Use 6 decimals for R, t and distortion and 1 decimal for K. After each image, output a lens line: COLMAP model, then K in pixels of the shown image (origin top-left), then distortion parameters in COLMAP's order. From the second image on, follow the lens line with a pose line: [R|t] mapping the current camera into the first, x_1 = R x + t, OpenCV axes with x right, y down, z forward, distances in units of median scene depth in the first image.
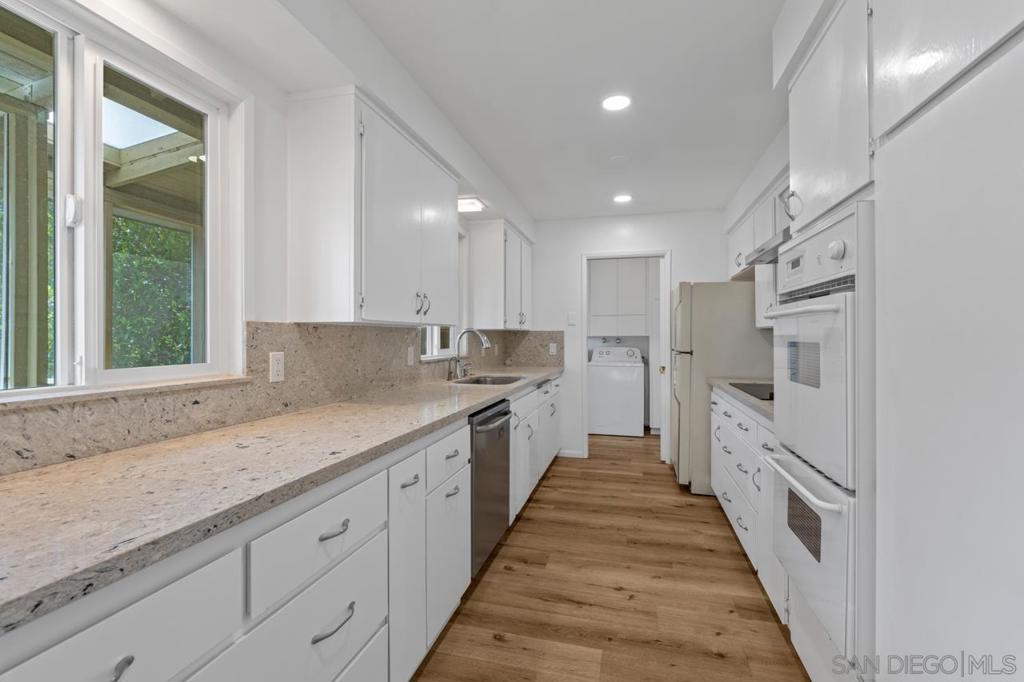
lens RADIAL K [[451.4, 0, 514.4], [0, 451.4, 332.7], [0, 0, 1]] dist [-0.003245, -0.000561]
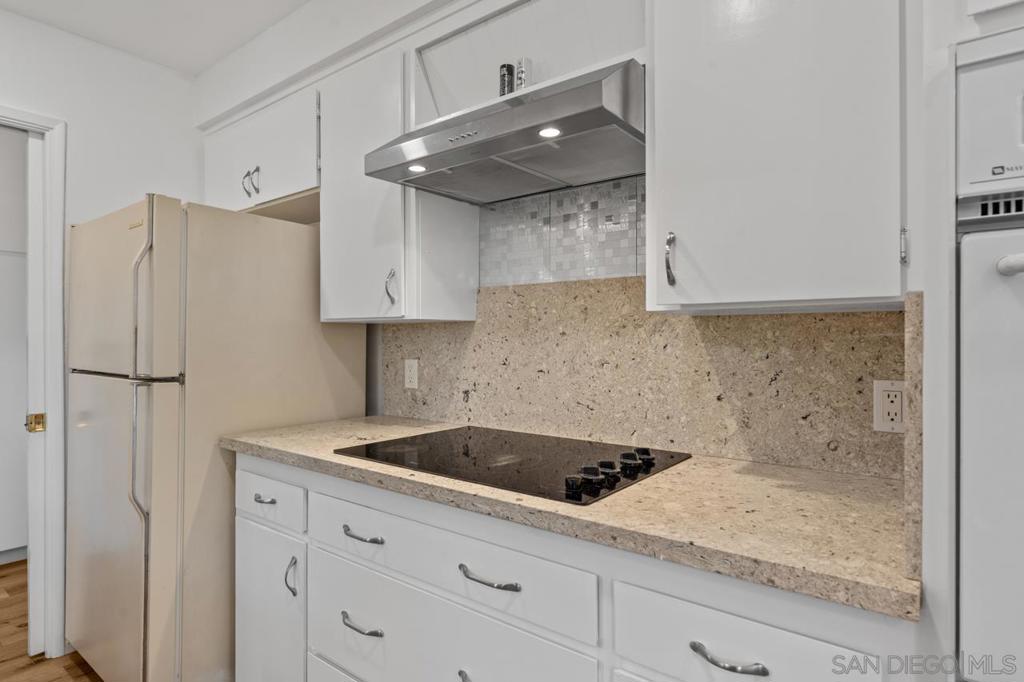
lens RADIAL K [[559.8, 0, 512.0], [0, 559.8, 341.0], [0, 0, 1]] dist [-0.000748, -0.000155]
pose [[0.395419, 0.000046, 0.918501, 0.047234], [-0.007753, 0.999965, 0.003288, 0.006184], [-0.918468, -0.008422, 0.395405, 0.448207]]
